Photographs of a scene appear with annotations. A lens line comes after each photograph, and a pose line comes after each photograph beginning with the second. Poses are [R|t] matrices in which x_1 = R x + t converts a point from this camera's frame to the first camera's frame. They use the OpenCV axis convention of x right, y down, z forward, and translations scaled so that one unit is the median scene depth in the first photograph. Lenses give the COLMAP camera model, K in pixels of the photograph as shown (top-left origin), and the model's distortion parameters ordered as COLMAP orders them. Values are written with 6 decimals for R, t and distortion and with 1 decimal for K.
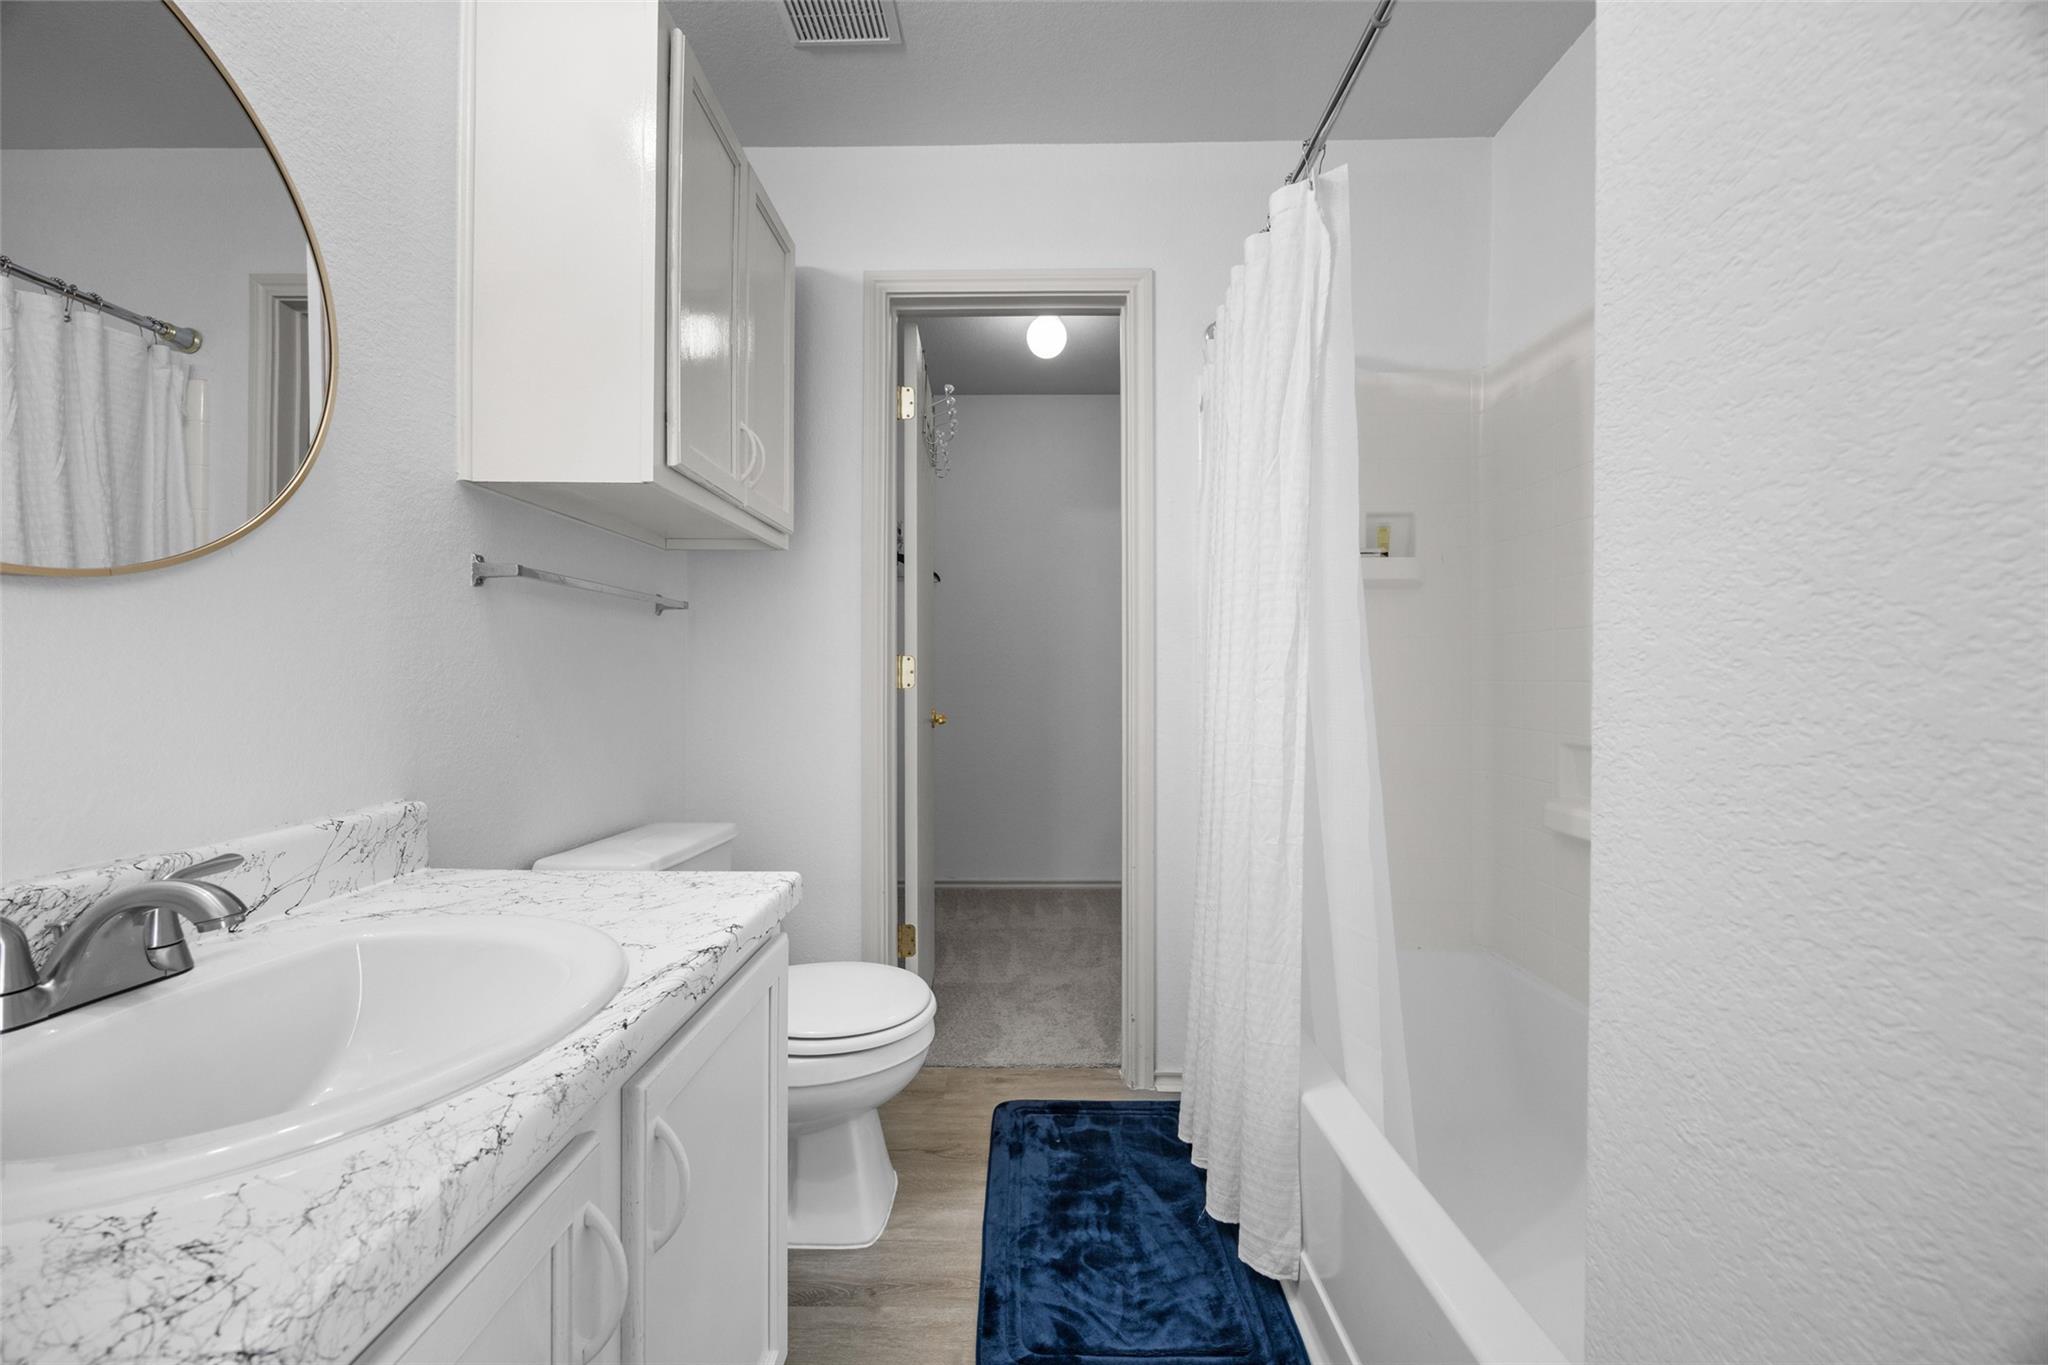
lens RADIAL K [[802.5, 0, 1022.3], [0, 802.5, 678.3], [0, 0, 1]] dist [-0.005086, 0.001159]
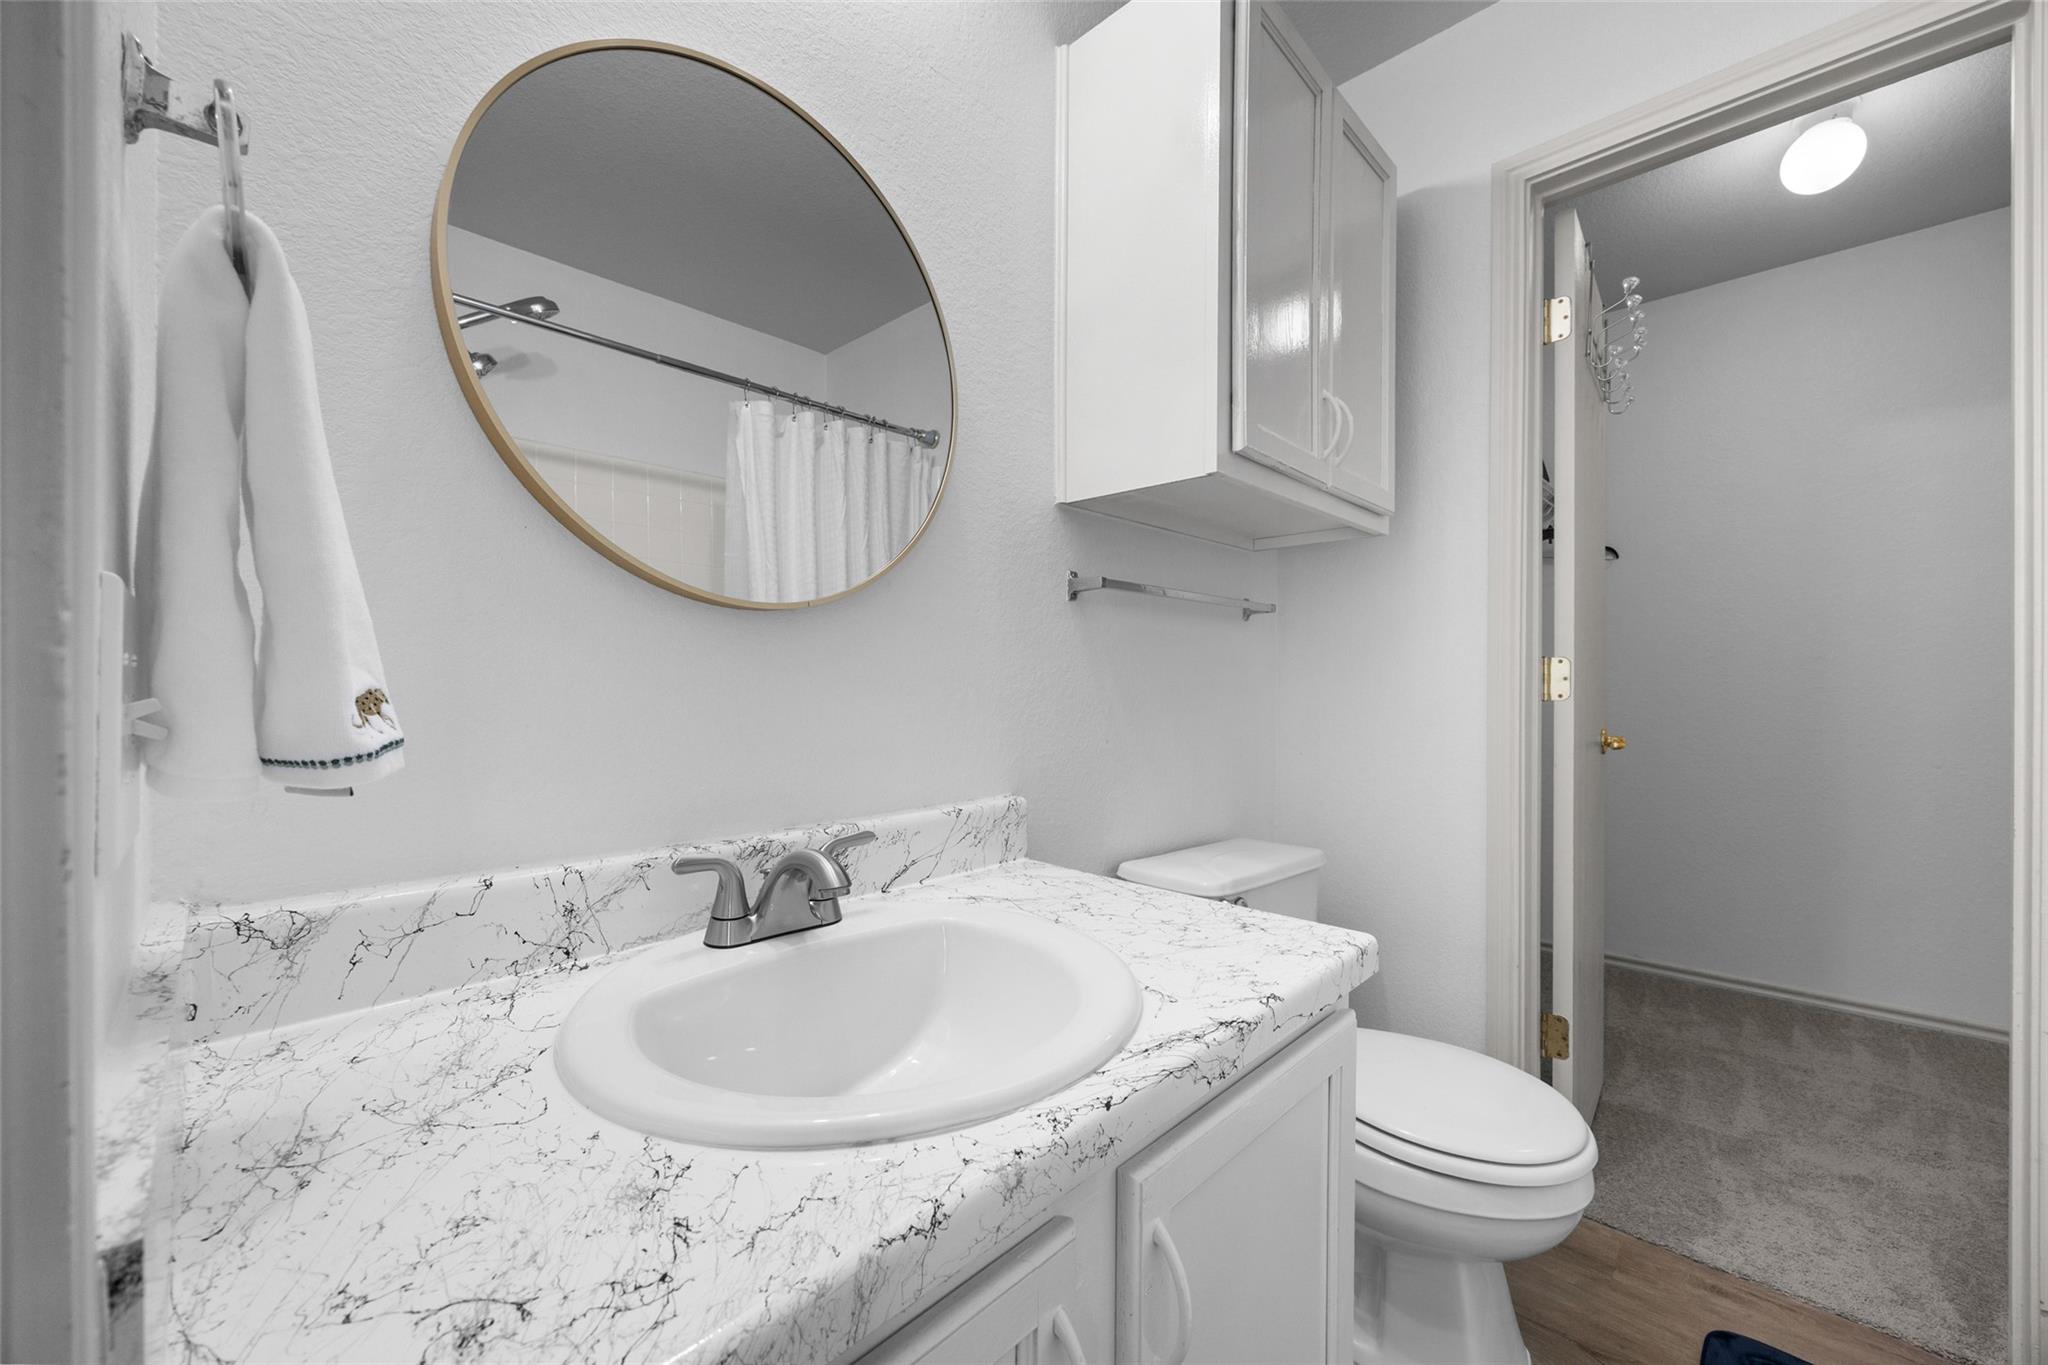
lens RADIAL K [[802.5, 0, 1008.3], [0, 802.5, 689.4], [0, 0, 1]] dist [-0.005086, 0.001159]
pose [[0.725424, 0.003542, -0.688293, -0.001487], [-0.001836, 0.999993, 0.003210, 0.001010], [0.688300, -0.001065, 0.725426, 0.145628]]
